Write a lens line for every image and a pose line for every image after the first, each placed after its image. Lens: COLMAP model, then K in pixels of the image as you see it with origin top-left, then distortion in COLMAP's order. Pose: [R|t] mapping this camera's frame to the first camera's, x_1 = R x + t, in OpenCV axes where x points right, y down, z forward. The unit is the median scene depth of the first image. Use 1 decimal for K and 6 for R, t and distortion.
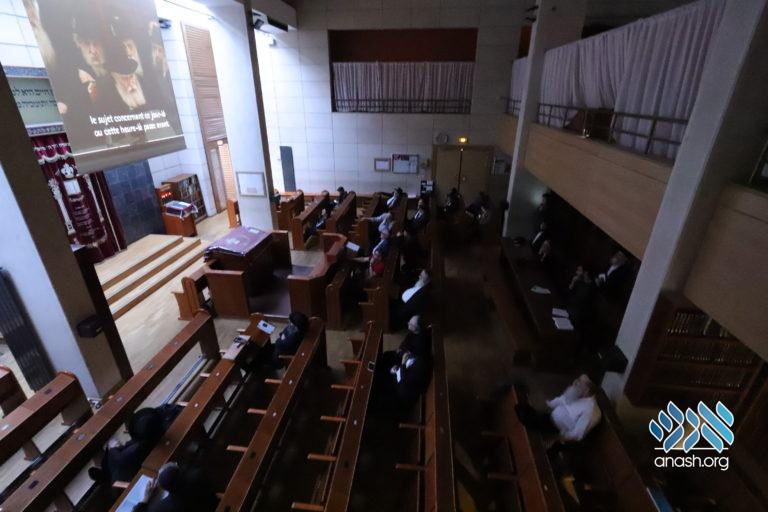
lens RADIAL K [[363.2, 0, 384.0], [0, 363.2, 256.0], [0, 0, 1]] dist [0.001465, -0.000078]
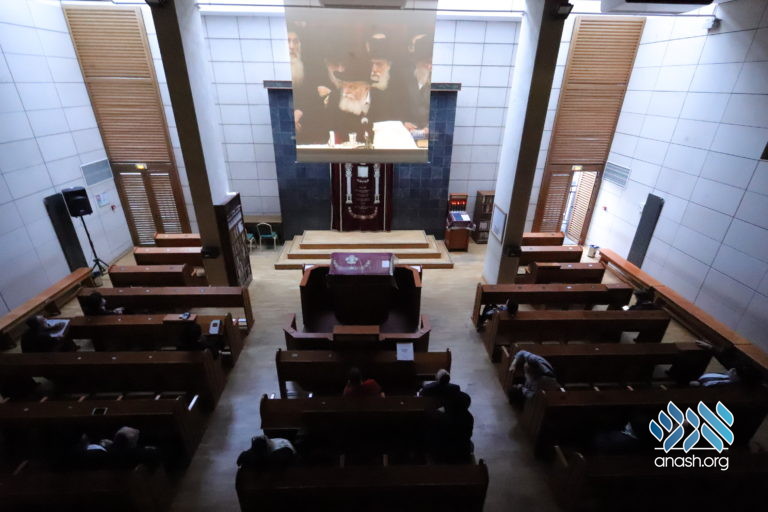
lens RADIAL K [[364.8, 0, 385.3], [0, 364.8, 255.8], [0, 0, 1]] dist [0.001243, -0.000181]
pose [[0.145943, 0.427246, -0.892279, 0.398948], [-0.422570, 0.842438, 0.334264, -0.356079], [0.894503, 0.328267, 0.303489, 0.674242]]
